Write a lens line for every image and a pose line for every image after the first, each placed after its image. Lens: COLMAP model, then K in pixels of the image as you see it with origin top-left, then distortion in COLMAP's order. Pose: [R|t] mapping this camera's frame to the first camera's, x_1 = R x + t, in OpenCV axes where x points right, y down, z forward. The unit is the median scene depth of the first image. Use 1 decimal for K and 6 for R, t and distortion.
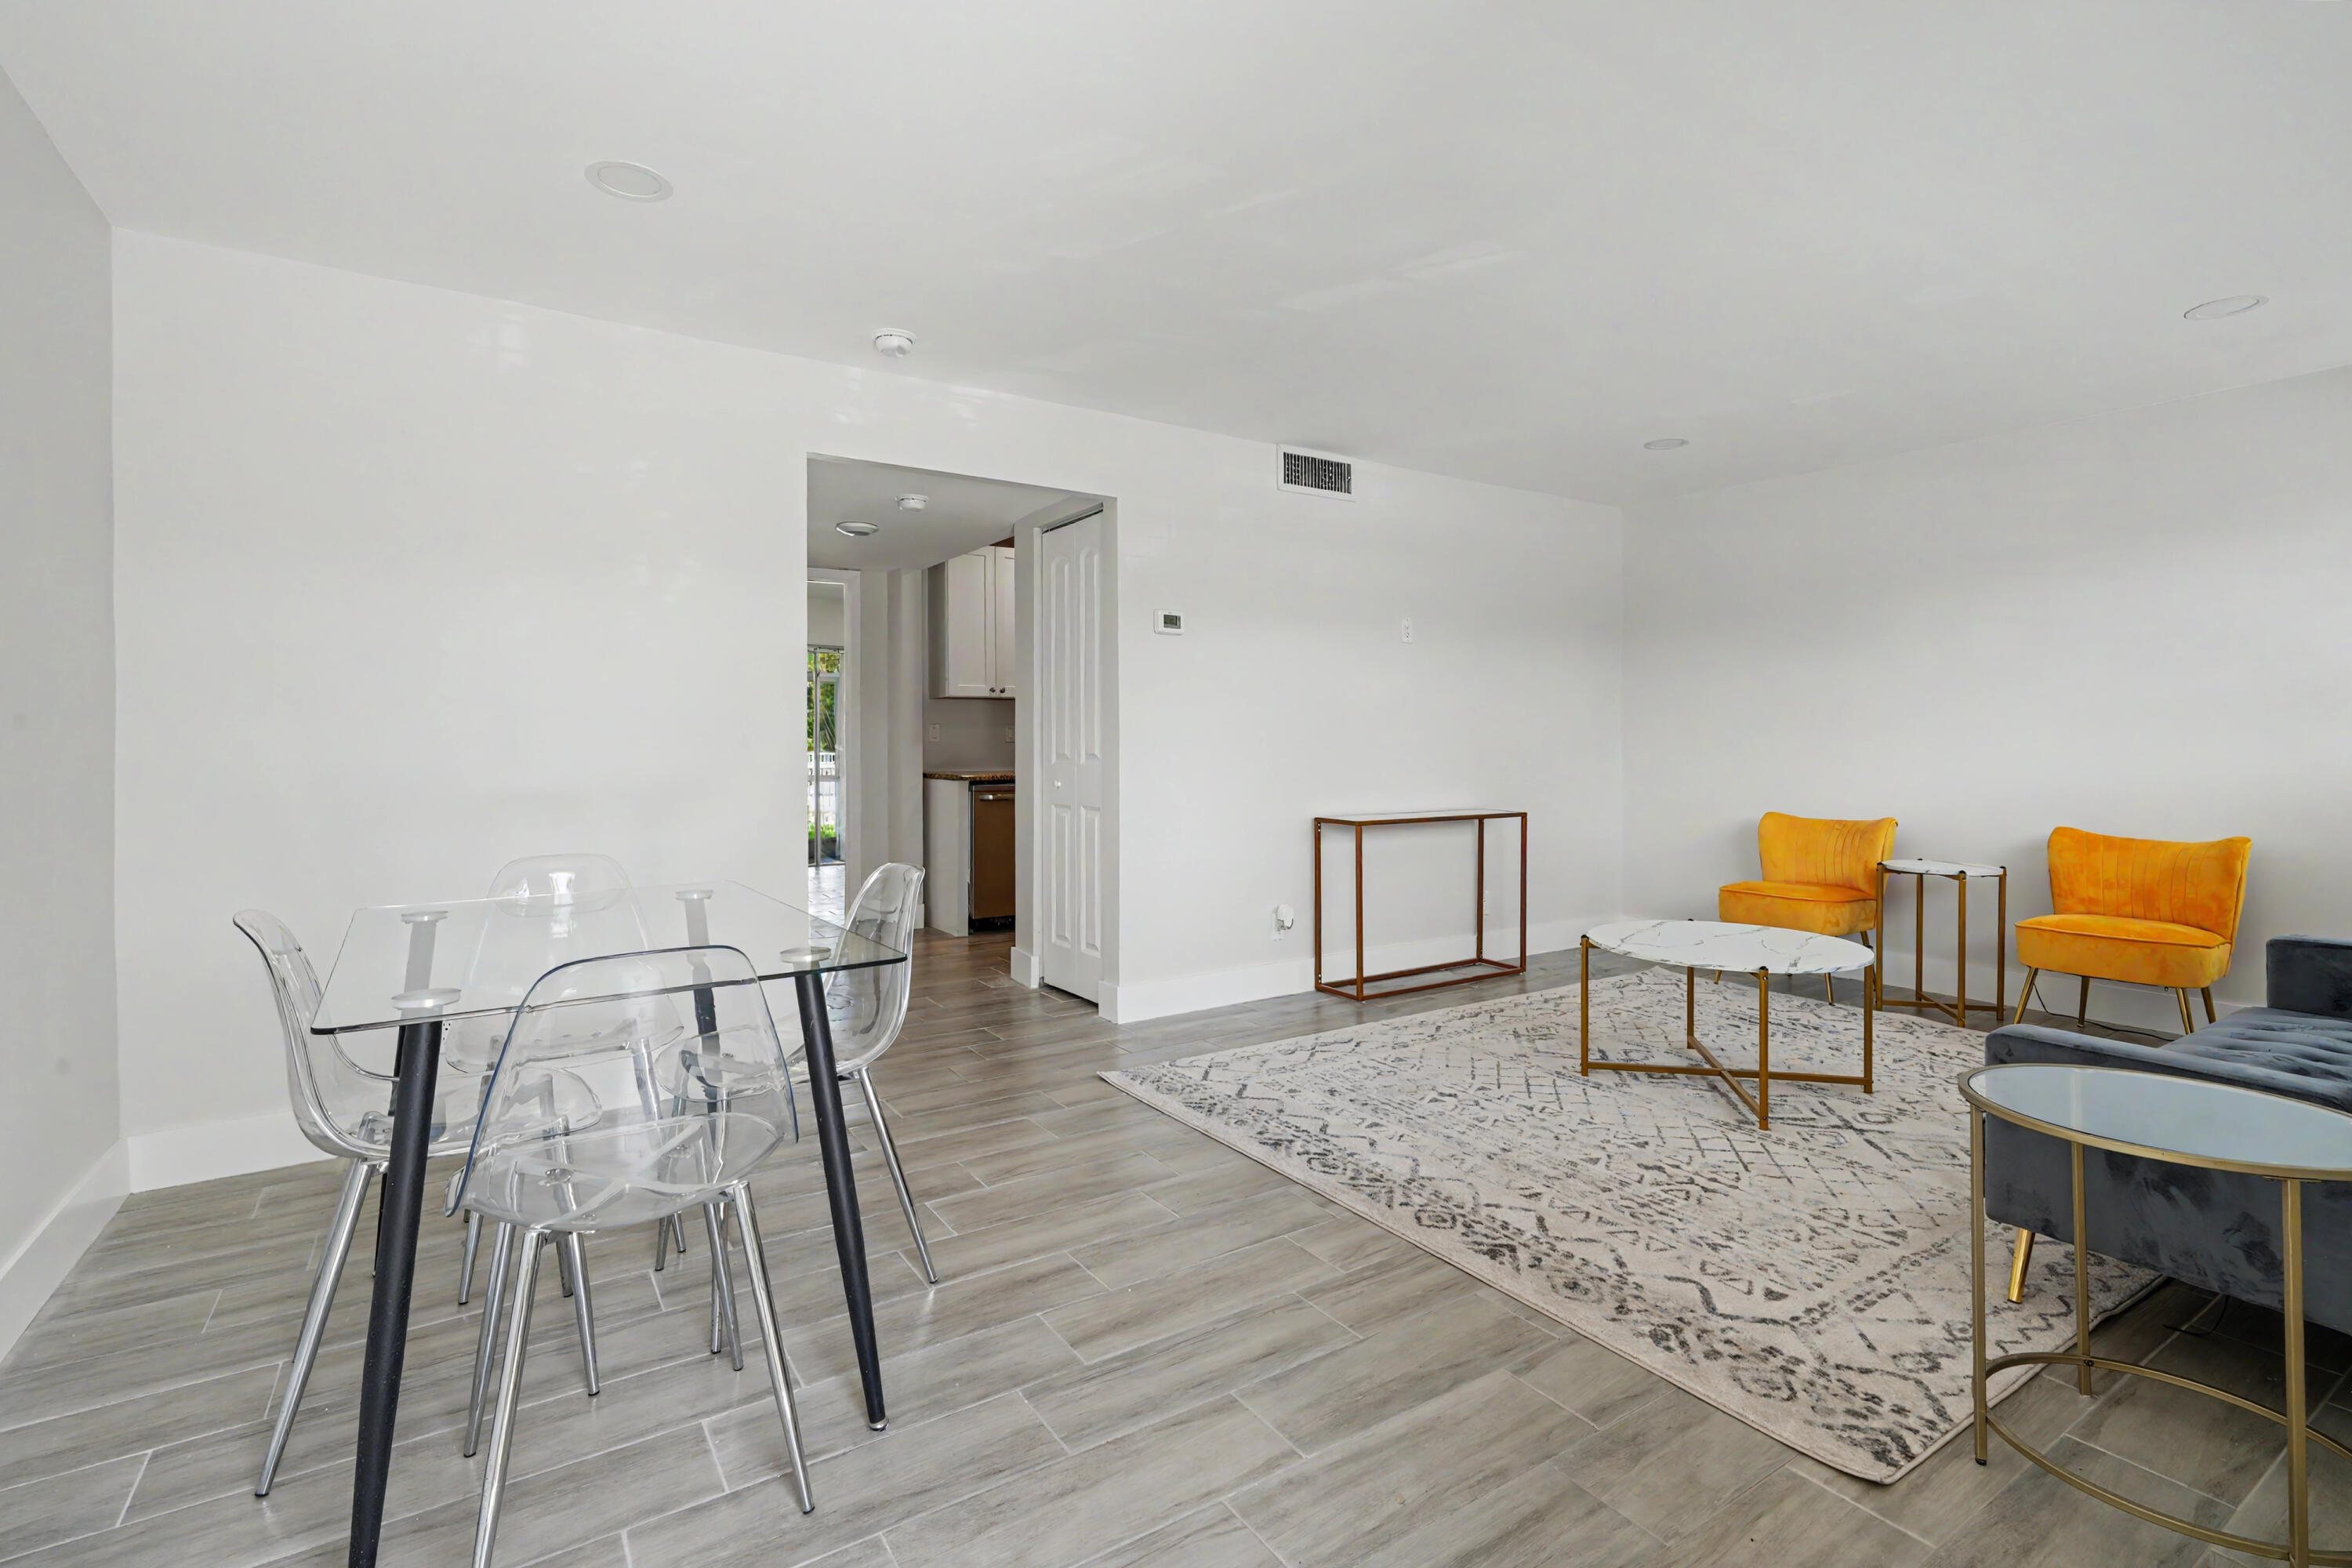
lens RADIAL K [[1089.7, 0, 1176.0], [0, 1089.7, 784.0], [0, 0, 1]] dist [-0.002458, -0.000480]
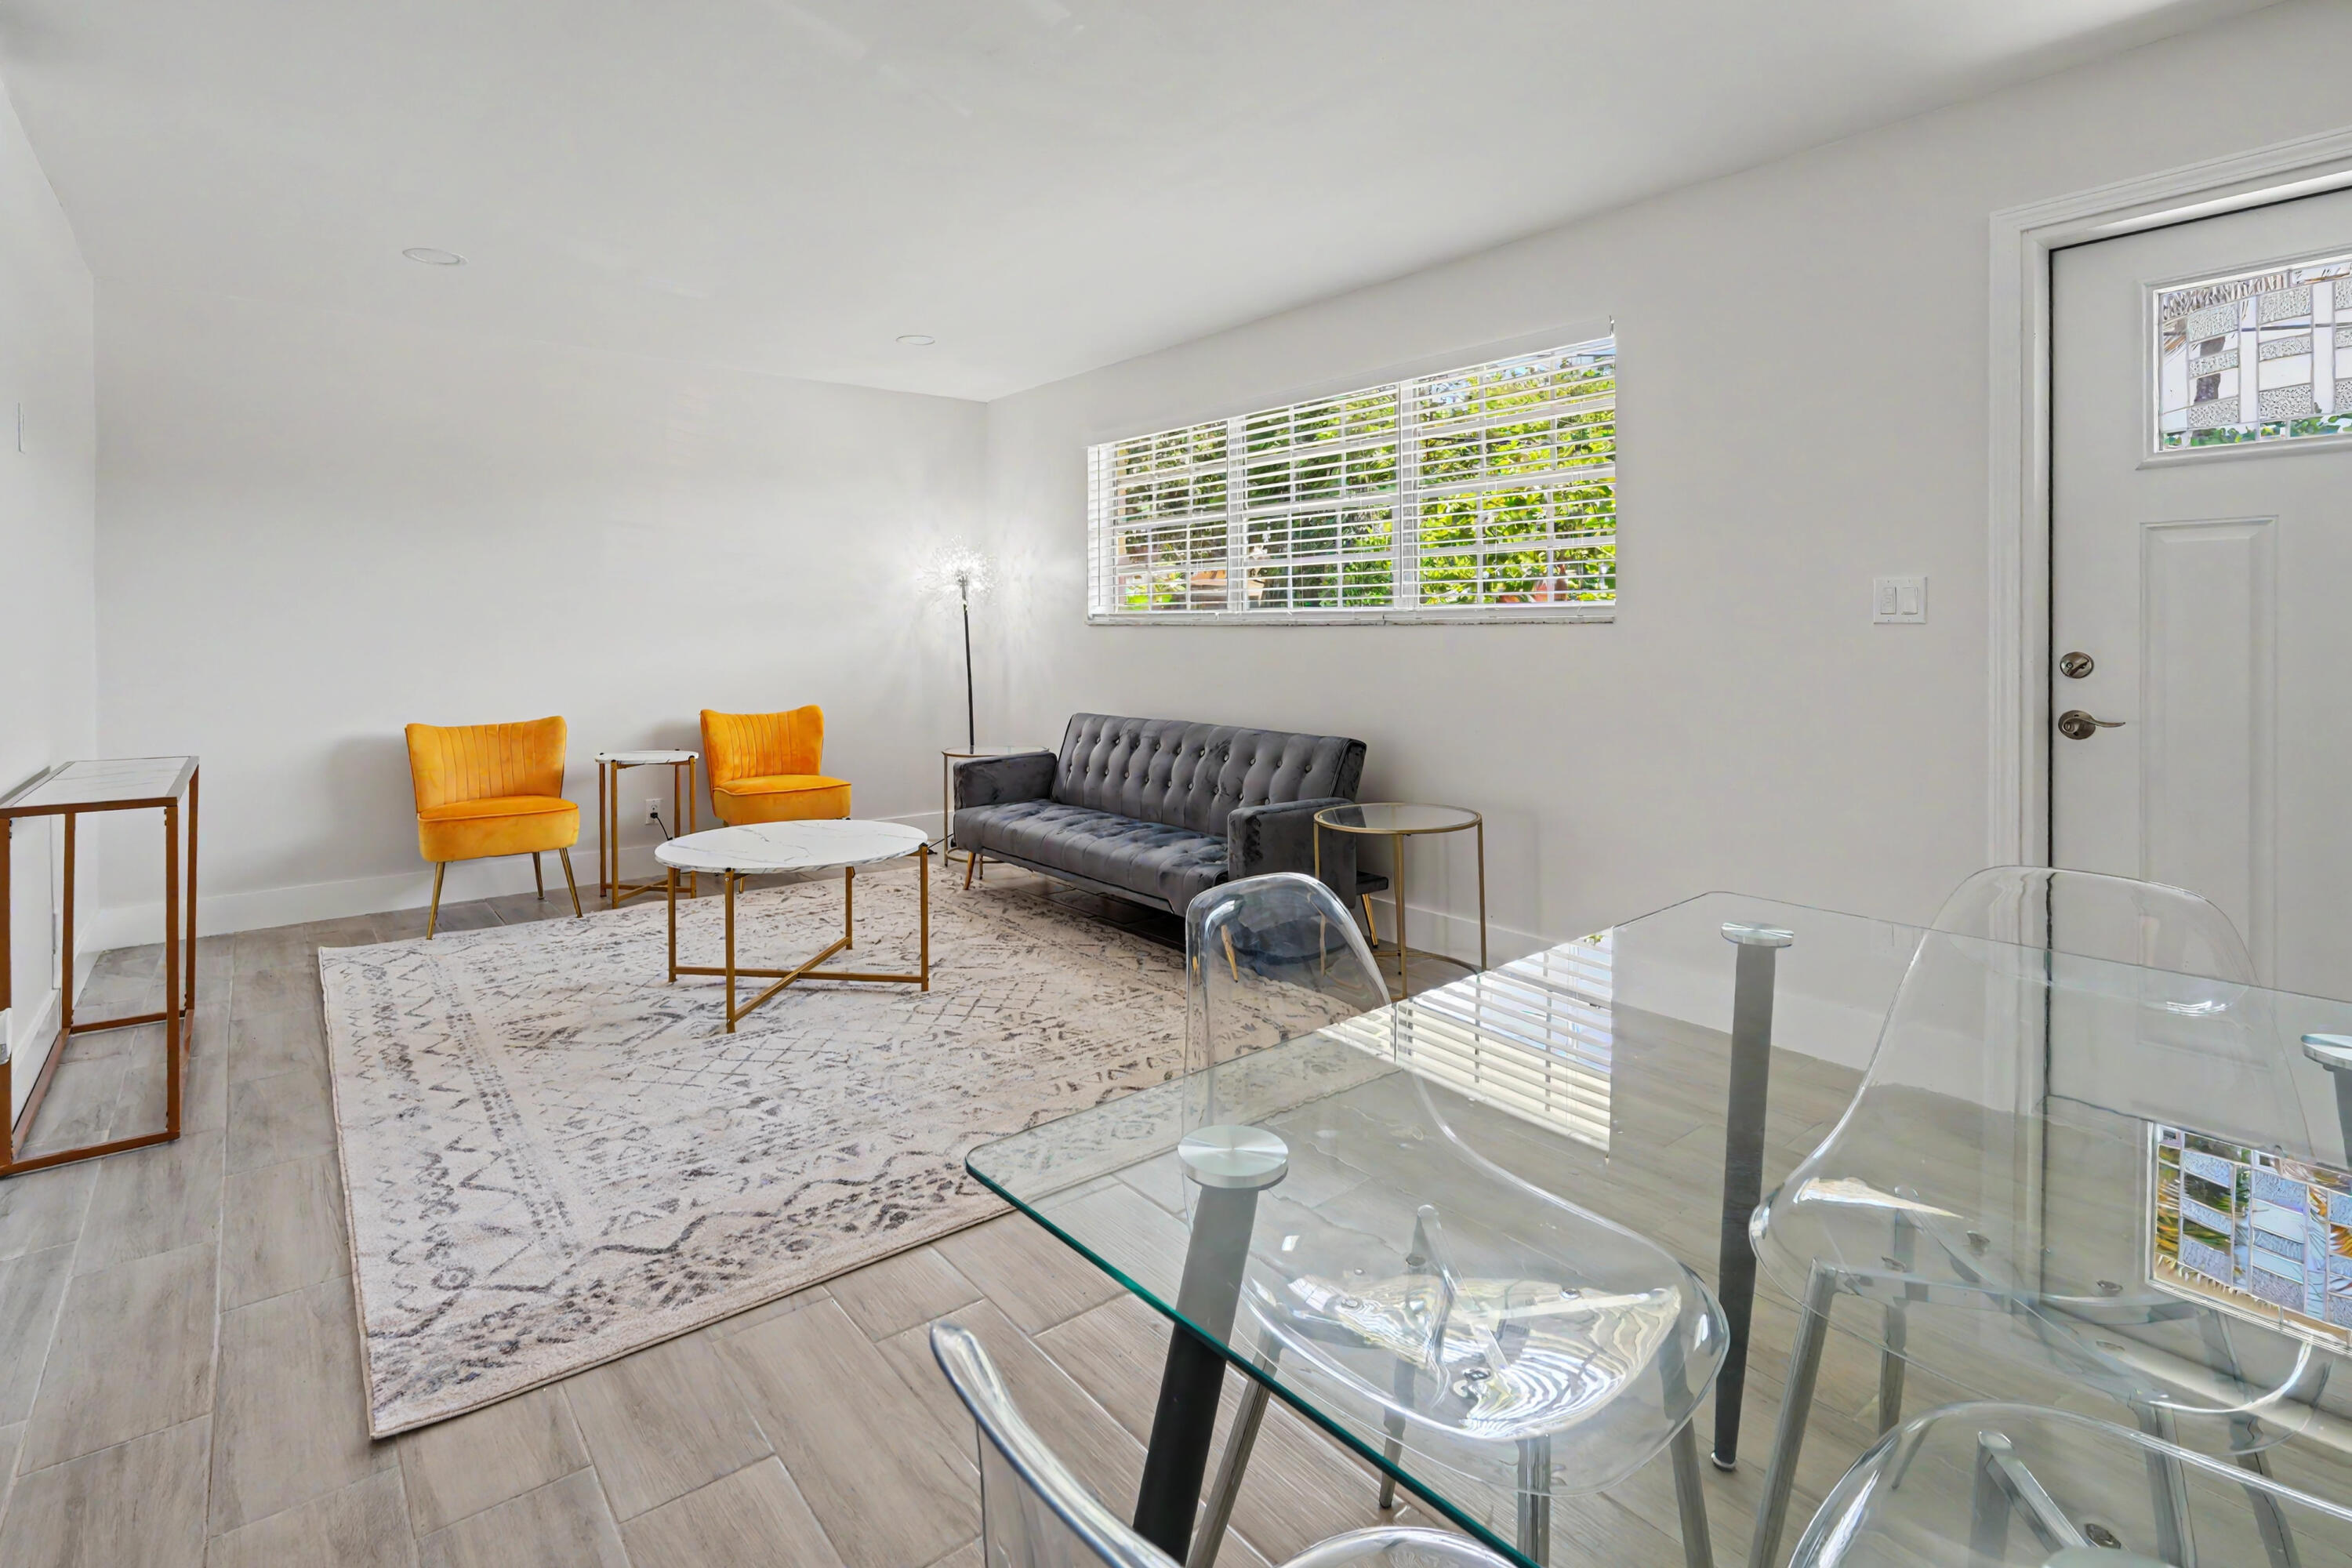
lens RADIAL K [[1133.1, 0, 1182.9], [0, 1133.1, 679.9], [0, 0, 1]] dist [-0.000807, -0.000181]
pose [[-0.107466, -0.041943, 0.993324, -0.564352], [0.035164, 0.998324, 0.045959, -0.038615], [-0.993587, 0.039868, -0.105811, 0.774129]]
